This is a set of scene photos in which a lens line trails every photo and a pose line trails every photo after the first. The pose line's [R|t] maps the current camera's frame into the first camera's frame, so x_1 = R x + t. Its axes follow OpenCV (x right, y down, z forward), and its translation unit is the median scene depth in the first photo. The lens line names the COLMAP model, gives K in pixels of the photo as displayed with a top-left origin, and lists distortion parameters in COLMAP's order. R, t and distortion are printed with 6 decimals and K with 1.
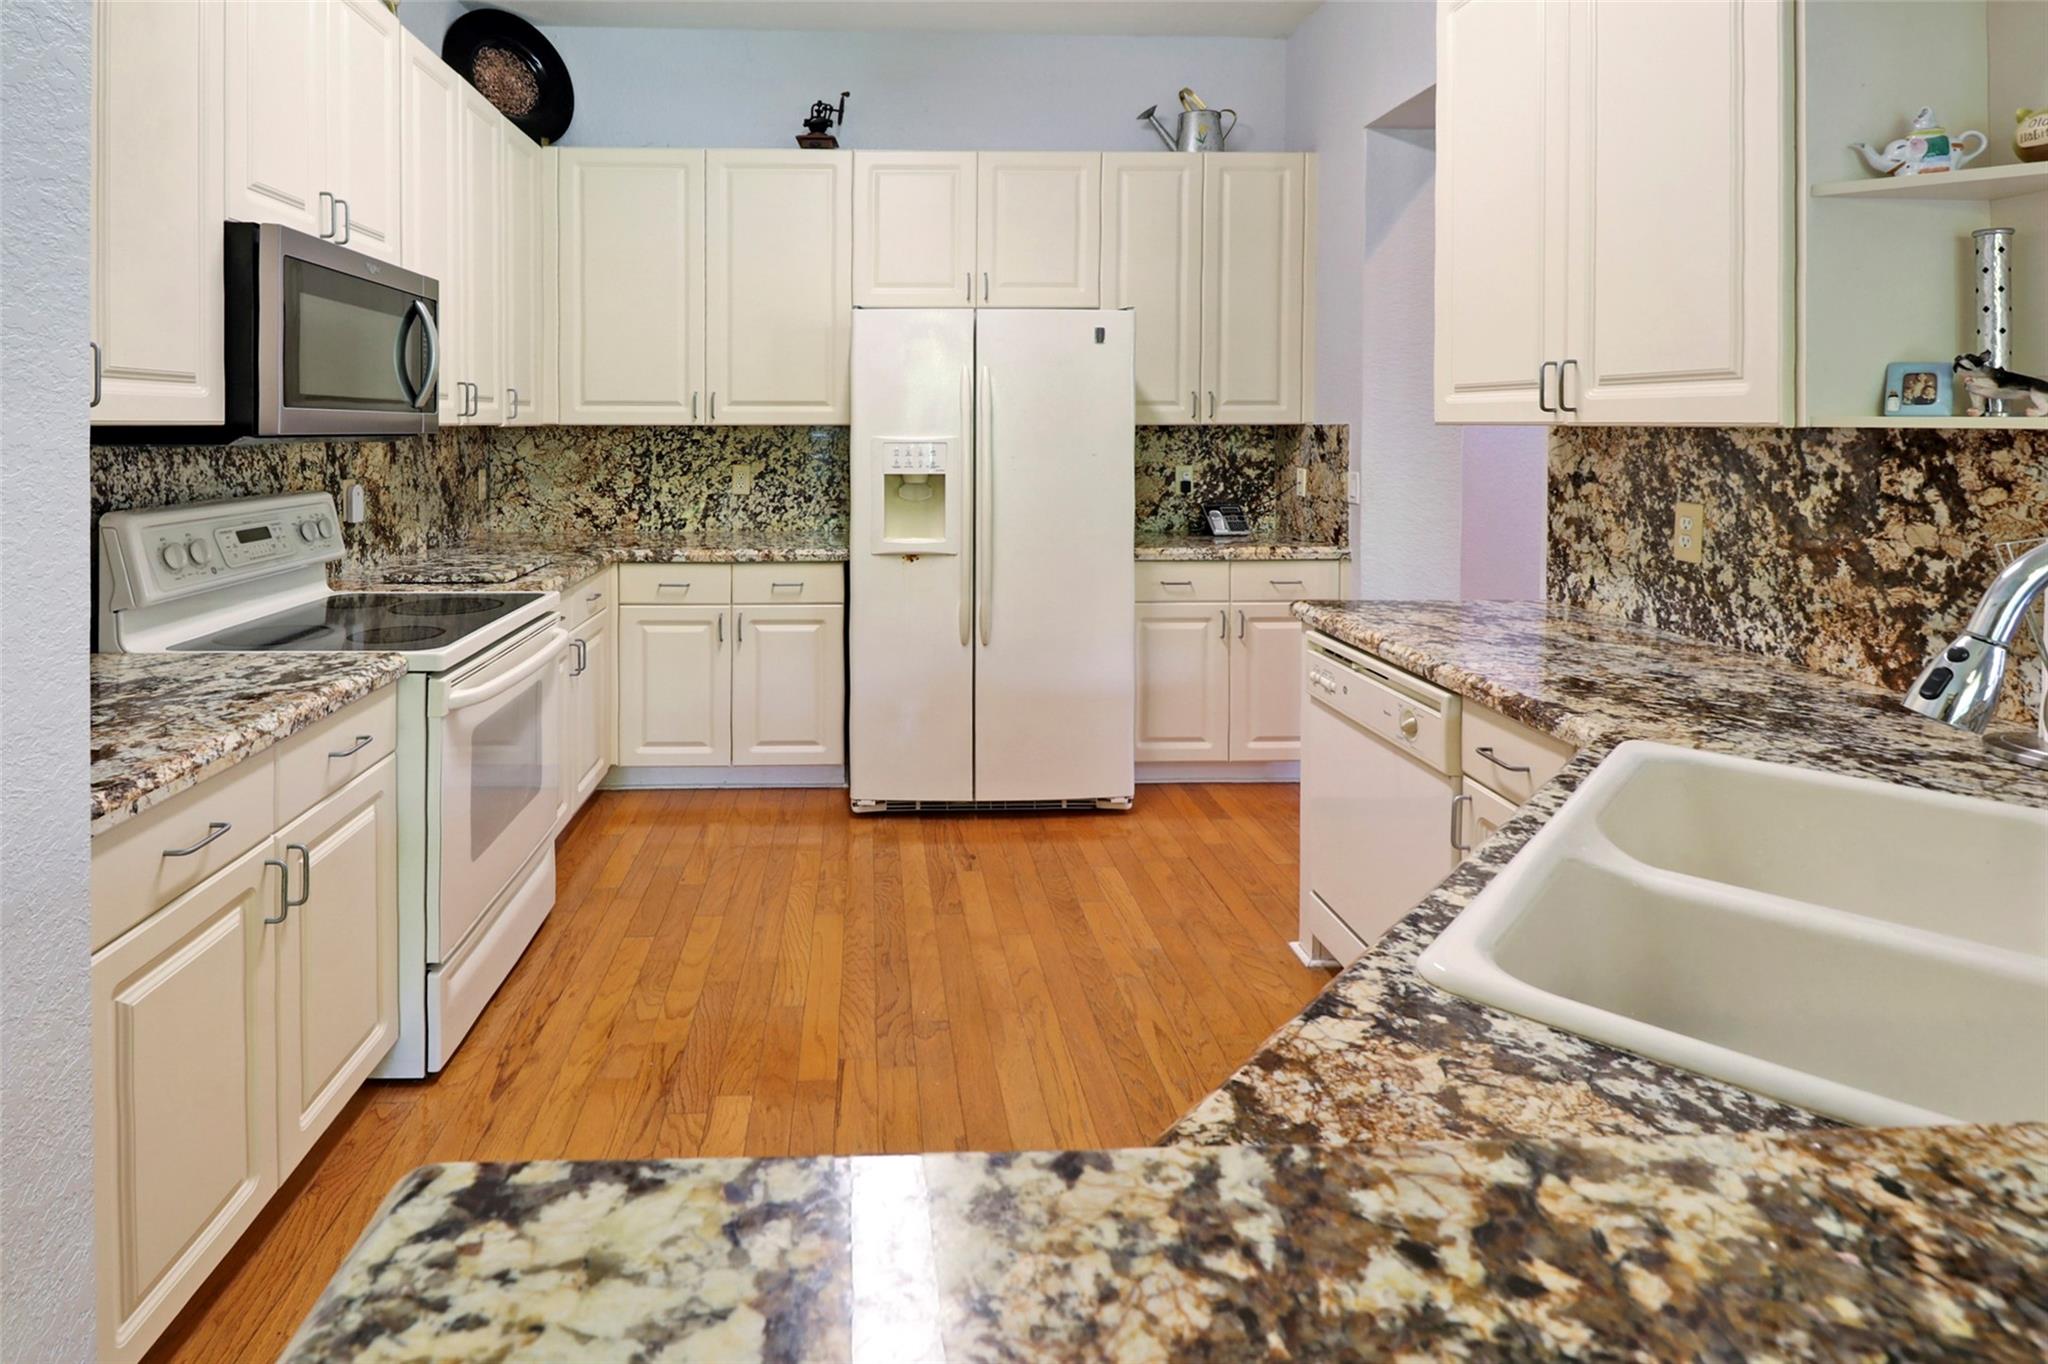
lens RADIAL K [[1118.0, 0, 1021.1], [0, 1118.0, 593.9], [0, 0, 1]] dist [-0.004127, -0.003247]
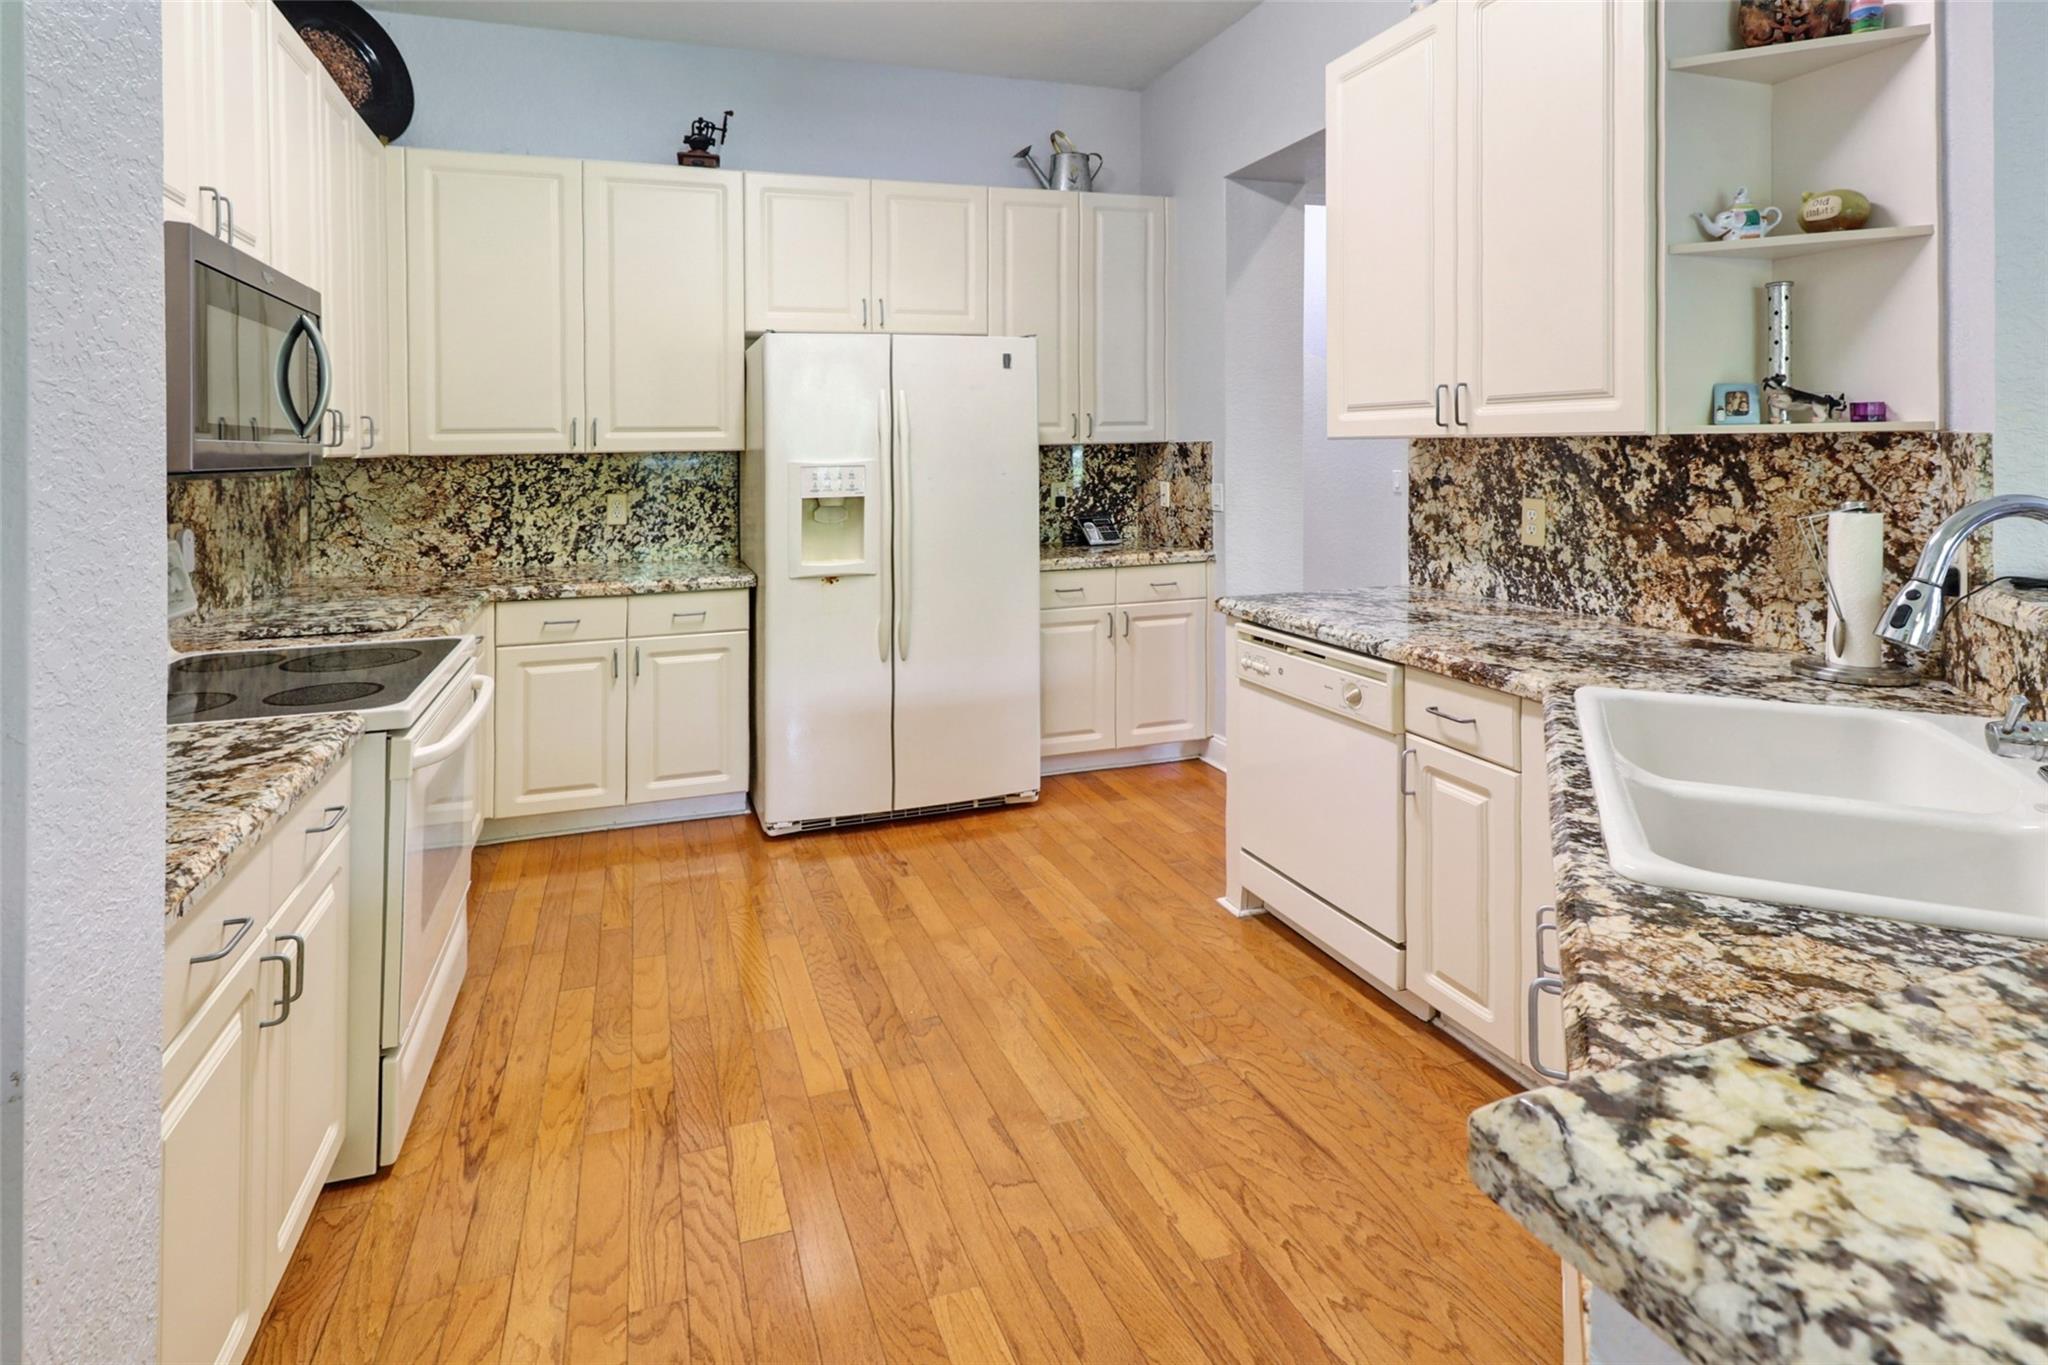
lens RADIAL K [[1060.2, 0, 1030.3], [0, 1060.2, 632.2], [0, 0, 1]] dist [0.017232, -0.022815]
pose [[0.955315, -0.067731, 0.287726, -0.203089], [0.061706, 0.997644, 0.029970, -0.002146], [-0.289078, -0.010876, 0.957244, 0.020147]]
